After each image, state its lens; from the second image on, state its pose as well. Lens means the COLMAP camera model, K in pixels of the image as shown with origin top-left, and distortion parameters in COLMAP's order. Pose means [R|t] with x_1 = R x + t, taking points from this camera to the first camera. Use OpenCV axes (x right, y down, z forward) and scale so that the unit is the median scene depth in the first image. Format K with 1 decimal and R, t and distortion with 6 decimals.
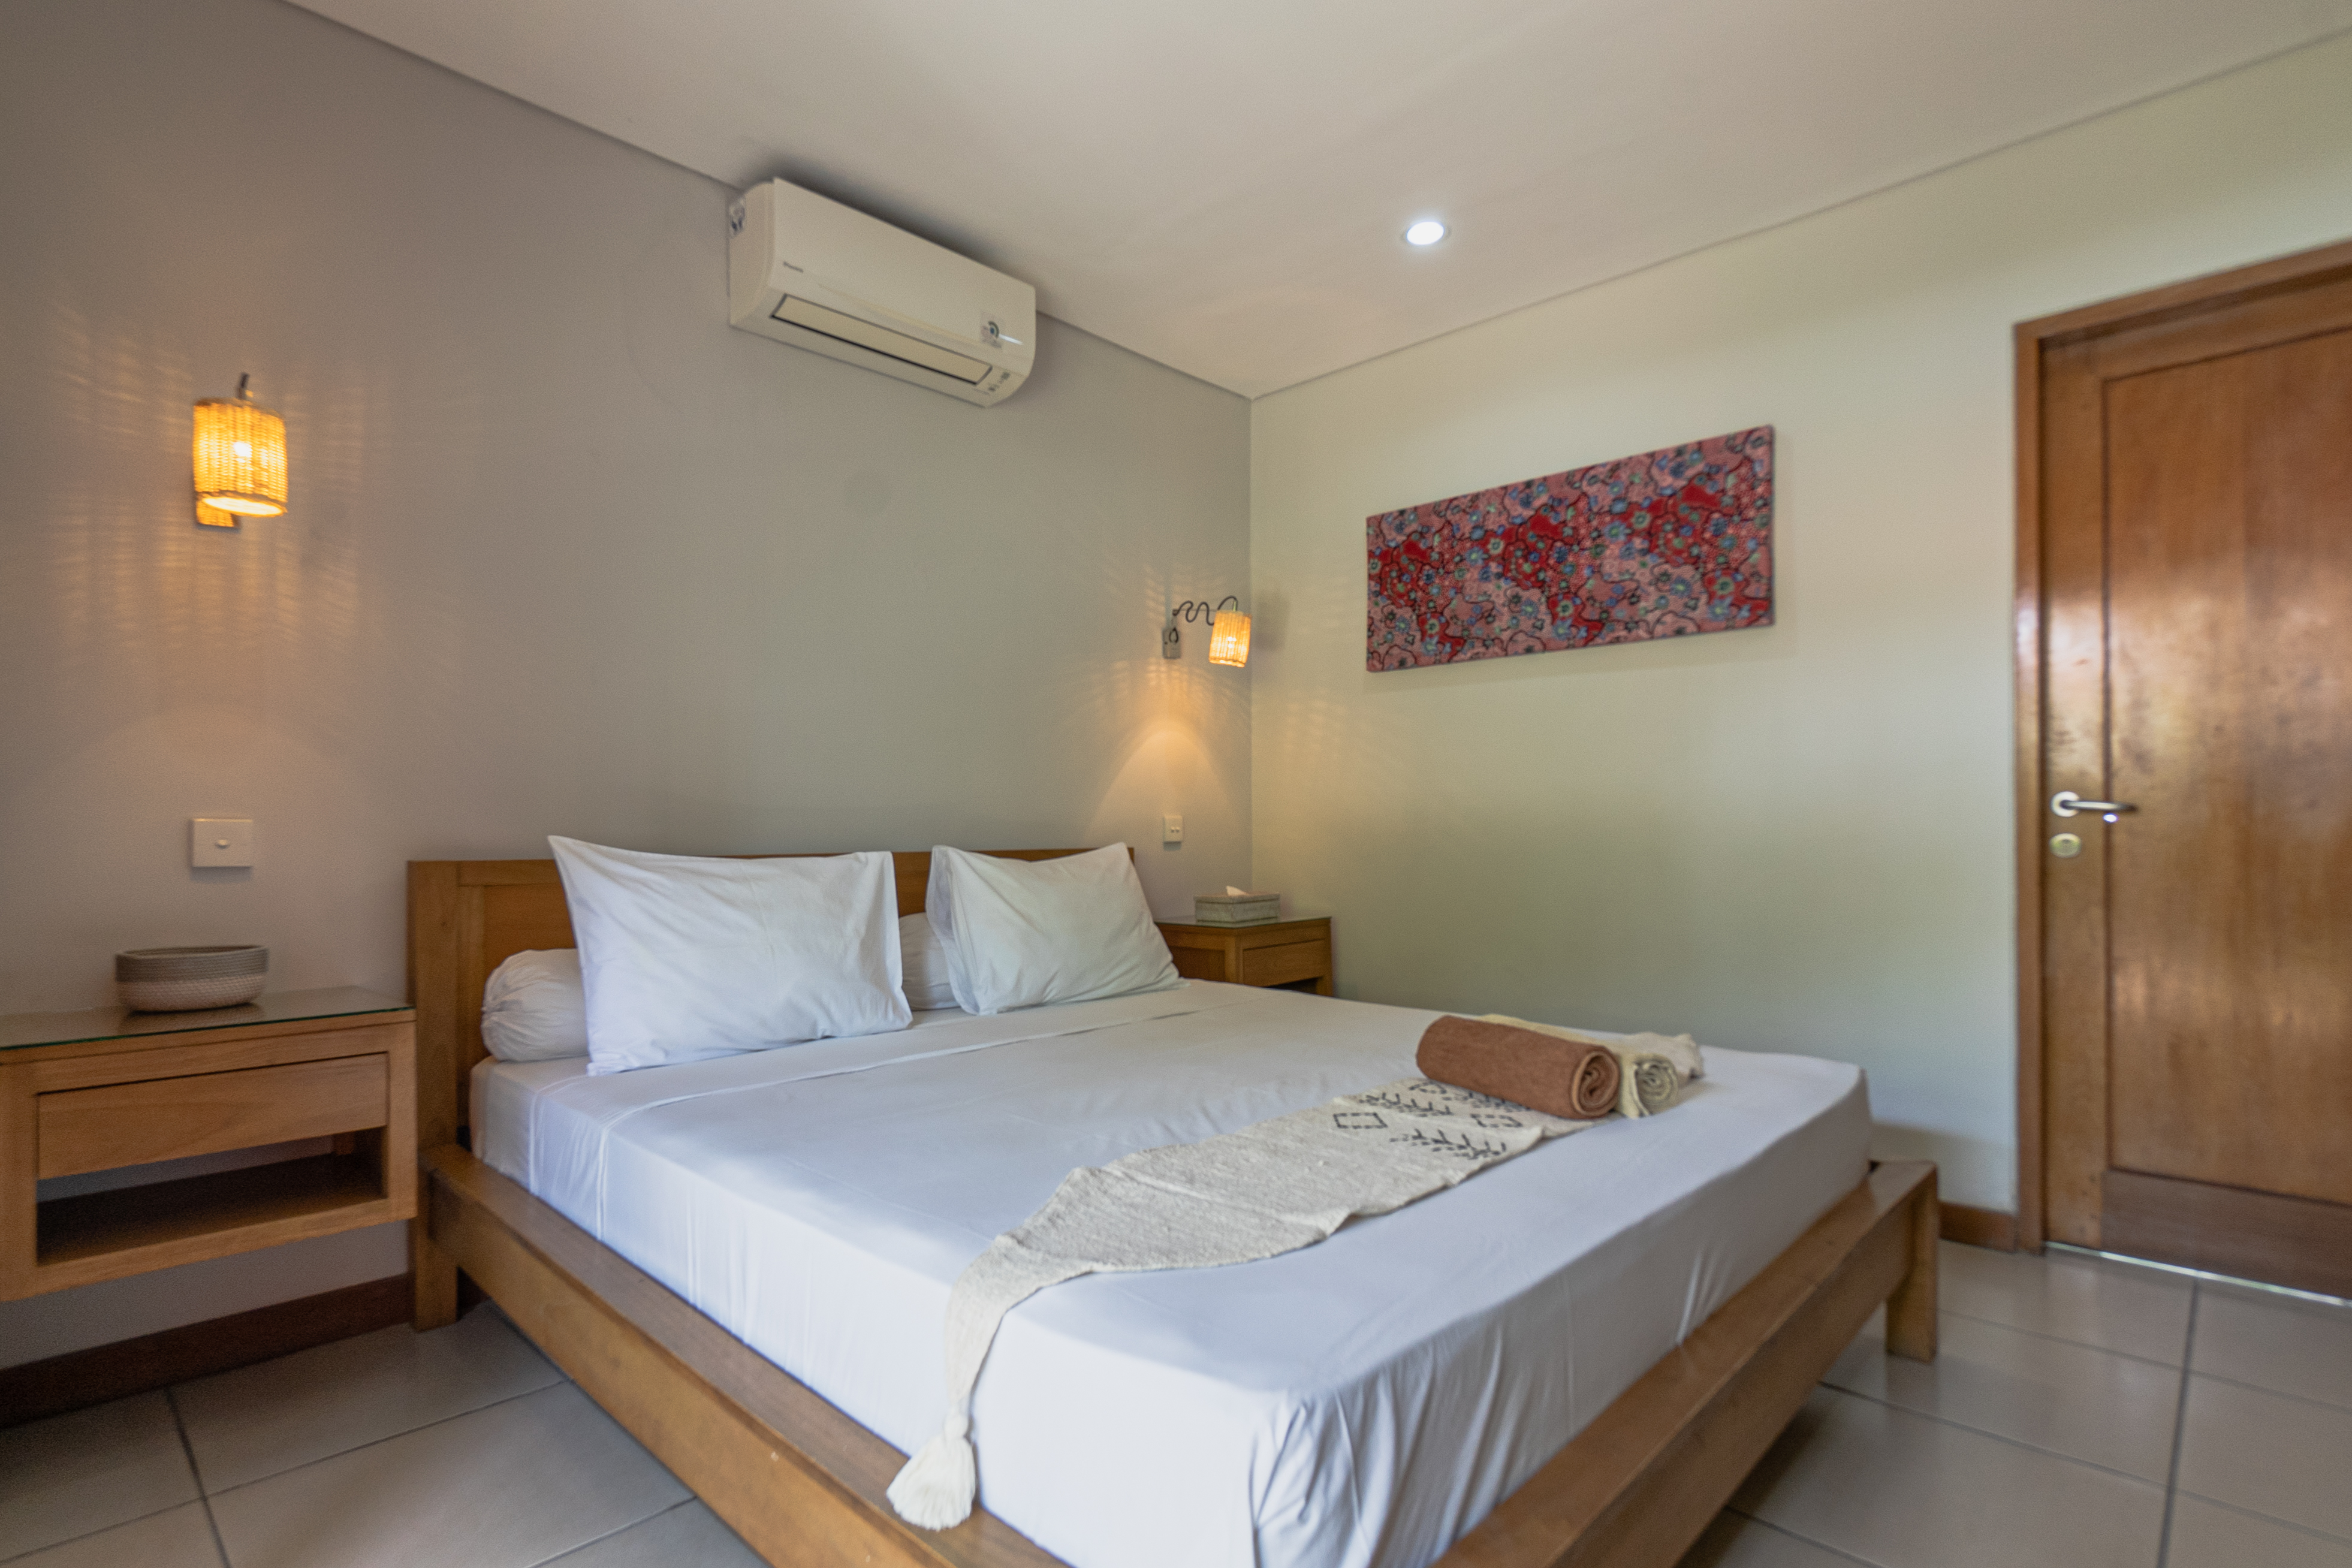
lens RADIAL K [[1128.0, 0, 1176.3], [0, 1128.0, 814.8], [0, 0, 1]] dist [0.000026, -0.000010]
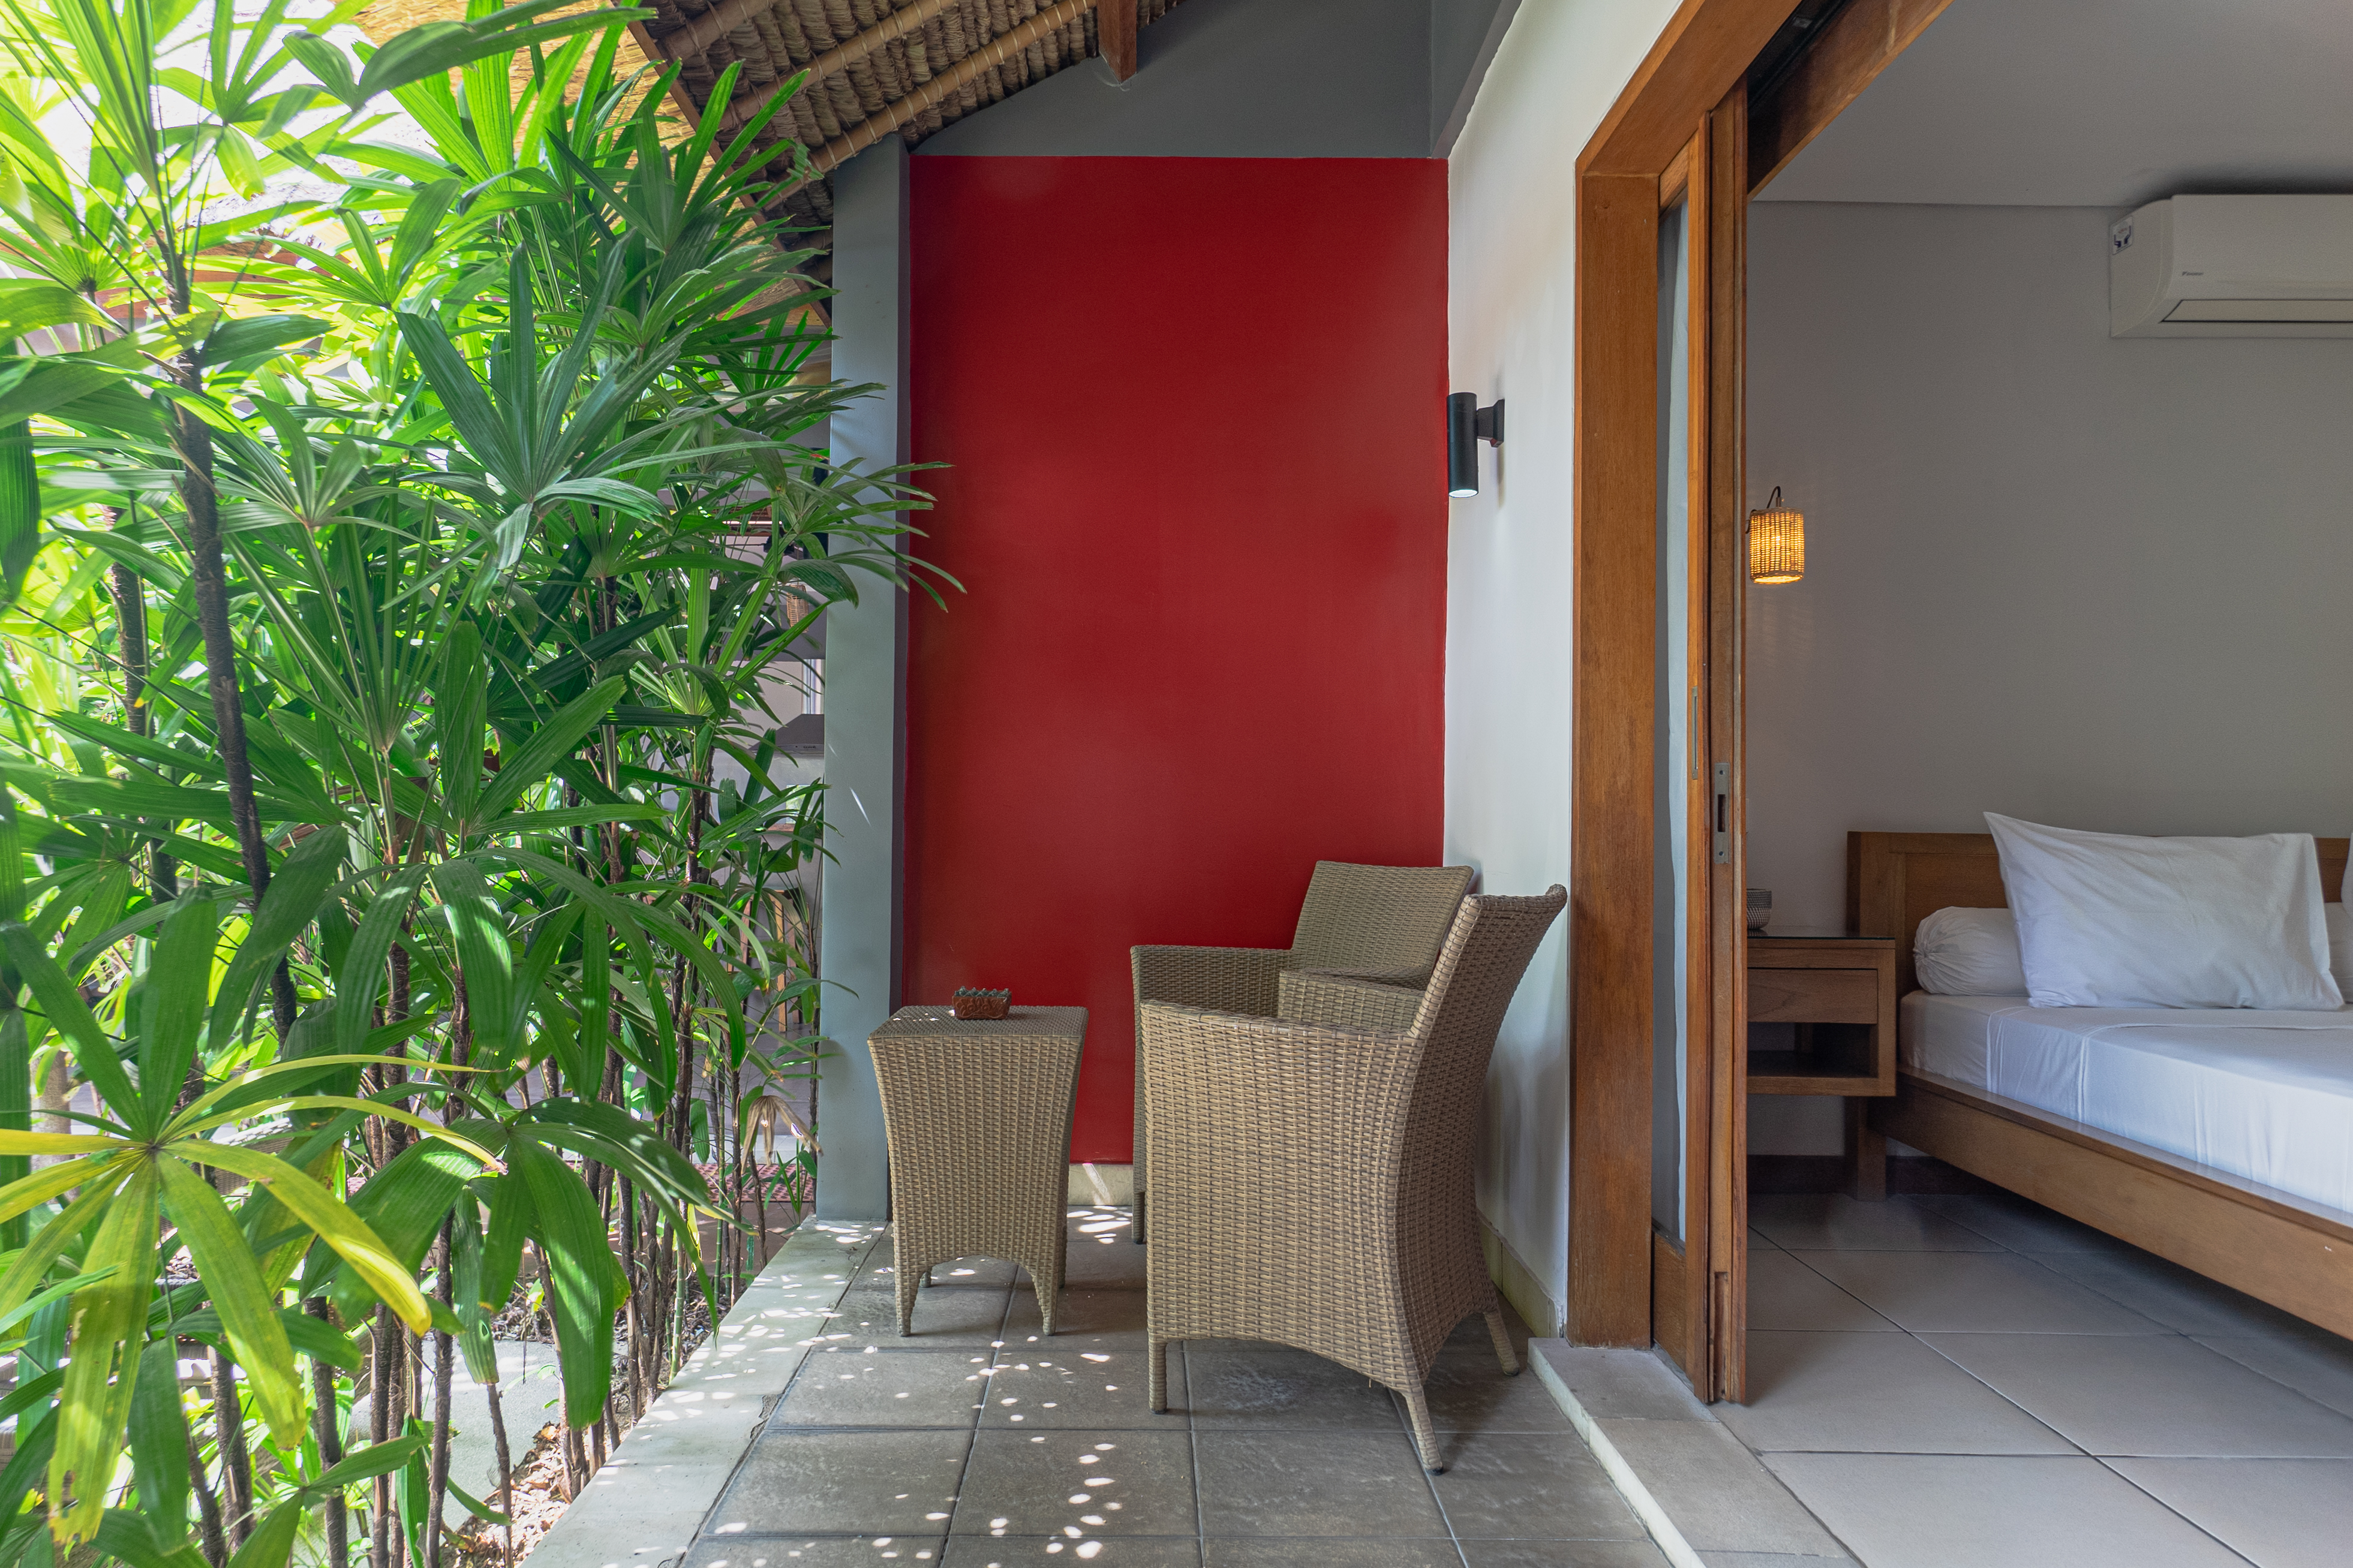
lens RADIAL K [[1497.1, 0, 1176.5], [0, 1497.1, 784.0], [0, 0, 1]] dist [0.025504, 0.002570]
pose [[0.708350, -0.004019, -0.705850, -0.016286], [-0.006986, 0.999895, -0.012704, 0.014063], [0.705827, 0.013930, 0.708247, -0.740691]]
